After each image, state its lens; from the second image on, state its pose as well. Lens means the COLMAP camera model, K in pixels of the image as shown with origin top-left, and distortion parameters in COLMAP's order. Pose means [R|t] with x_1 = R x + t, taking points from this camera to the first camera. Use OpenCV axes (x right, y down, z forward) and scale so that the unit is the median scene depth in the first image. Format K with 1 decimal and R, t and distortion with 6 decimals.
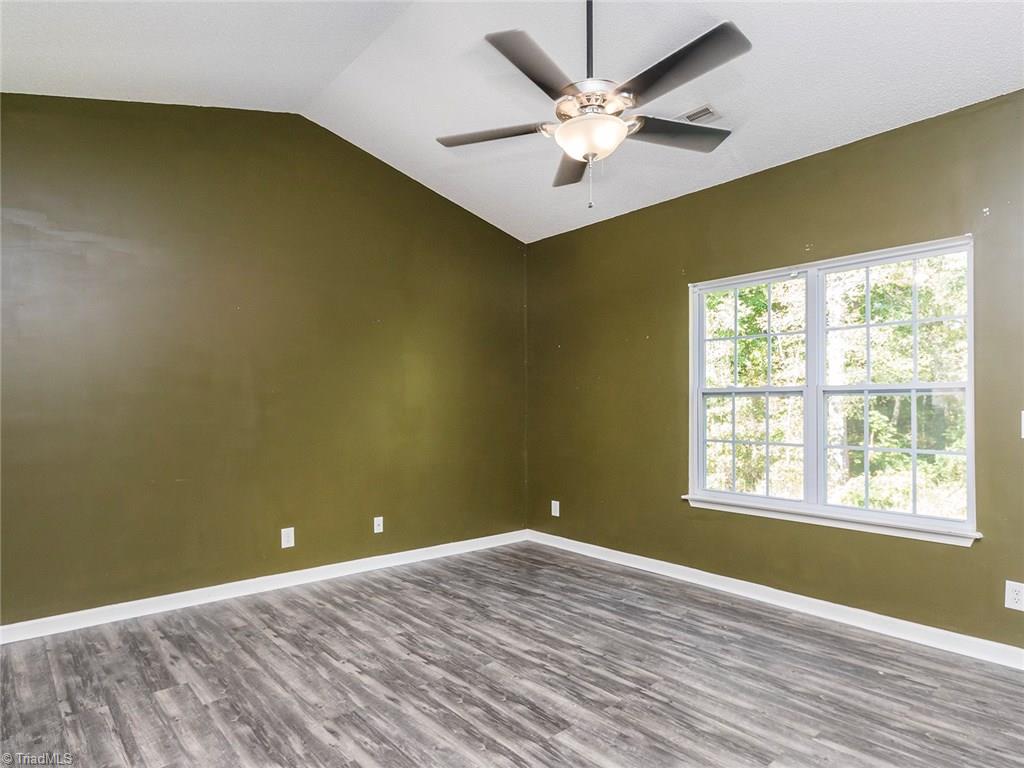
lens RADIAL K [[573.3, 0, 506.7], [0, 573.3, 396.2], [0, 0, 1]] dist [0.008606, -0.001814]
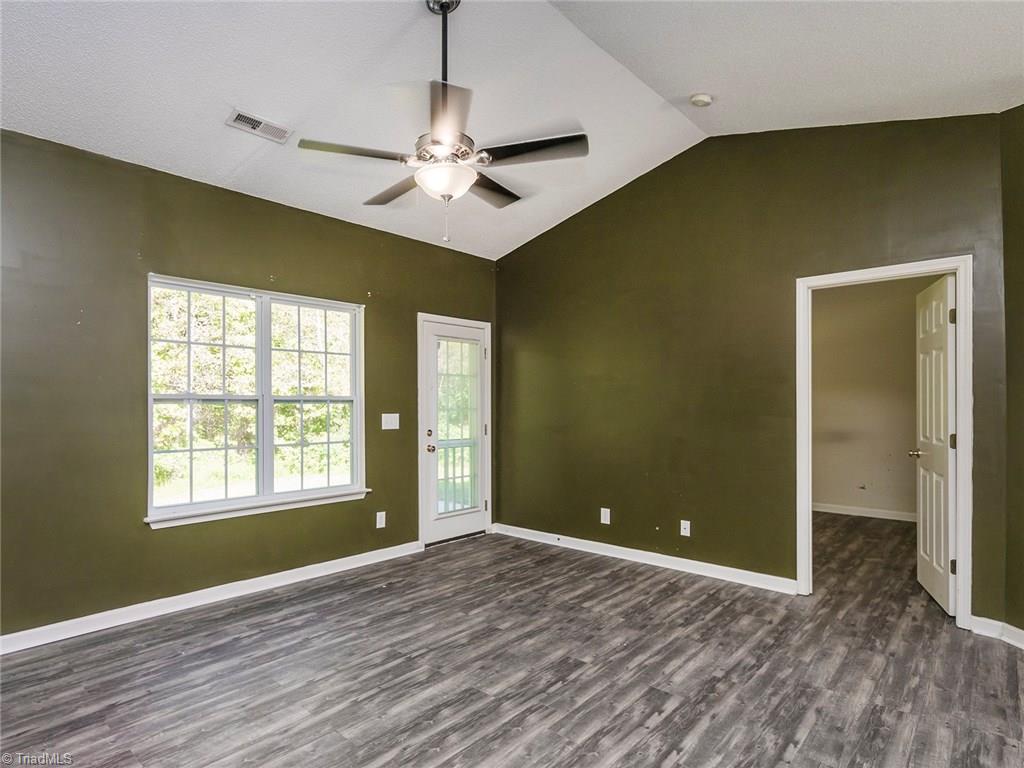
lens RADIAL K [[551.3, 0, 454.3], [0, 551.3, 404.2], [0, 0, 1]] dist [0.002508, 0.000340]
pose [[-0.063366, 0.007576, 0.997962, -0.855504], [-0.009897, 0.999917, -0.008220, 0.007738], [-0.997941, -0.010398, -0.063286, 0.948637]]
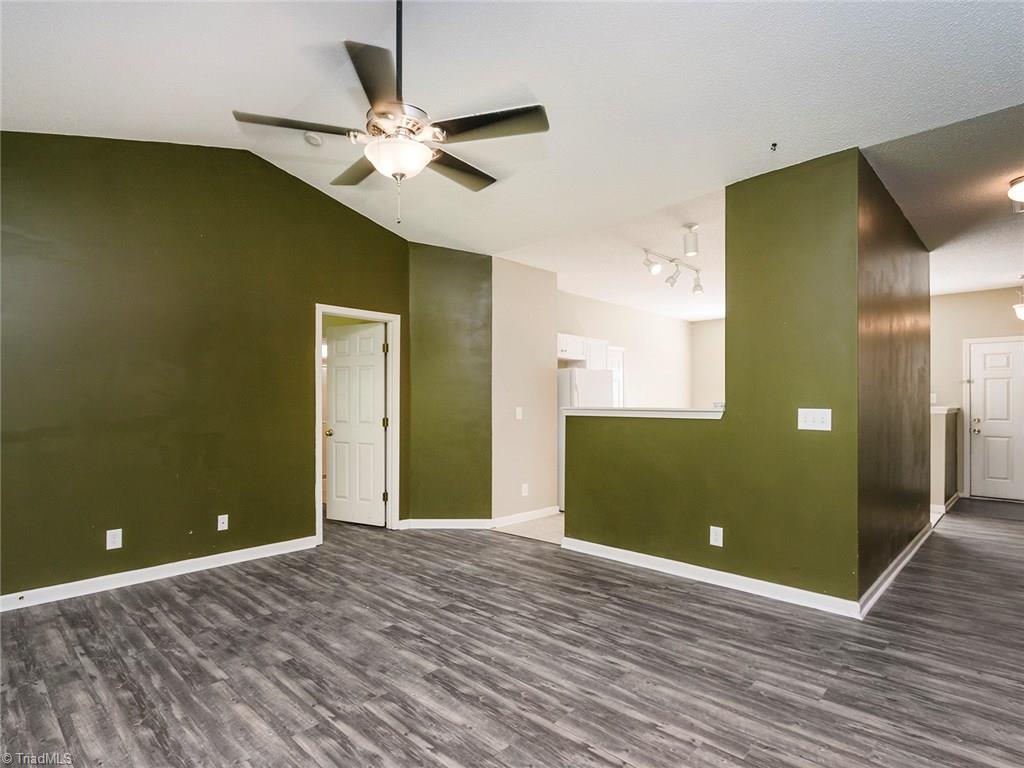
lens RADIAL K [[538.6, 0, 488.7], [0, 538.6, 398.6], [0, 0, 1]] dist [0.011960, -0.007040]
pose [[-0.998141, 0.001788, -0.060925, 0.036277], [0.002917, 0.999826, -0.018448, 0.017466], [0.060881, -0.018592, -0.997972, 1.815087]]
